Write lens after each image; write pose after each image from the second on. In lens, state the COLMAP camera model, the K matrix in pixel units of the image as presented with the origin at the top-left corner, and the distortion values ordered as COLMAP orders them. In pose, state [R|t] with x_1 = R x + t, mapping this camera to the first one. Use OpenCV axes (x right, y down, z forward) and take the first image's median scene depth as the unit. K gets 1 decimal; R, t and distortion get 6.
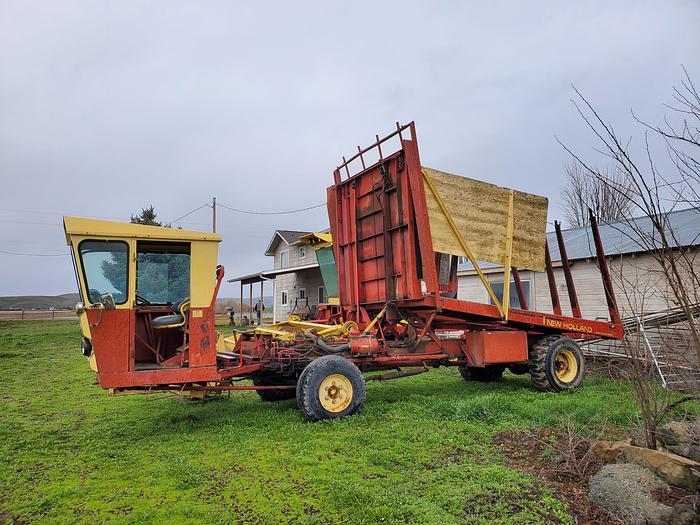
lens RADIAL K [[535.8, 0, 348.1], [0, 535.8, 262.5], [0, 0, 1]] dist [0.043269, -0.023804]
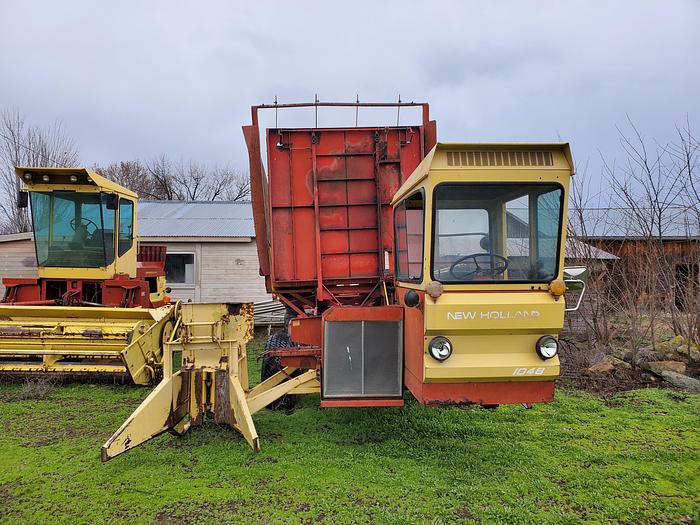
lens RADIAL K [[535.8, 0, 346.9], [0, 535.8, 260.5], [0, 0, 1]] dist [0.043269, -0.023804]
pose [[0.403818, 0.035721, 0.914142, -0.828968], [-0.081480, 0.996671, -0.002952, 0.050477], [-0.911204, -0.073292, 0.405384, 0.661637]]
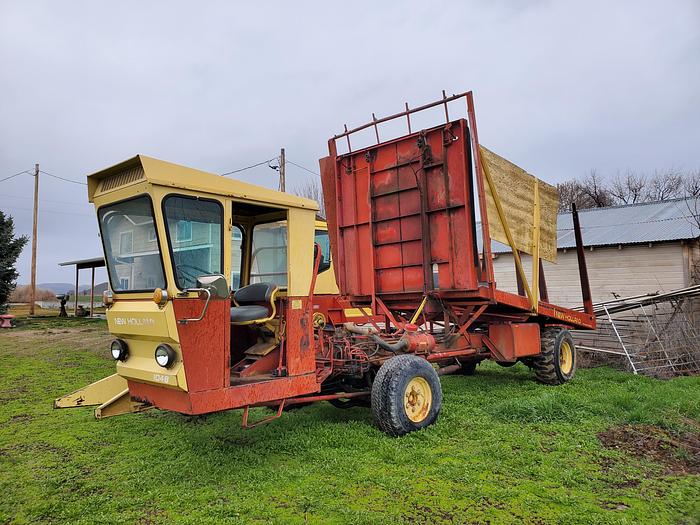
lens RADIAL K [[535.8, 0, 344.5], [0, 535.8, 259.7], [0, 0, 1]] dist [0.043269, -0.023804]
pose [[0.942624, 0.032093, 0.332311, -0.348268], [-0.036729, 0.999296, 0.007678, 0.018217], [-0.331830, -0.019443, 0.943139, 0.204967]]
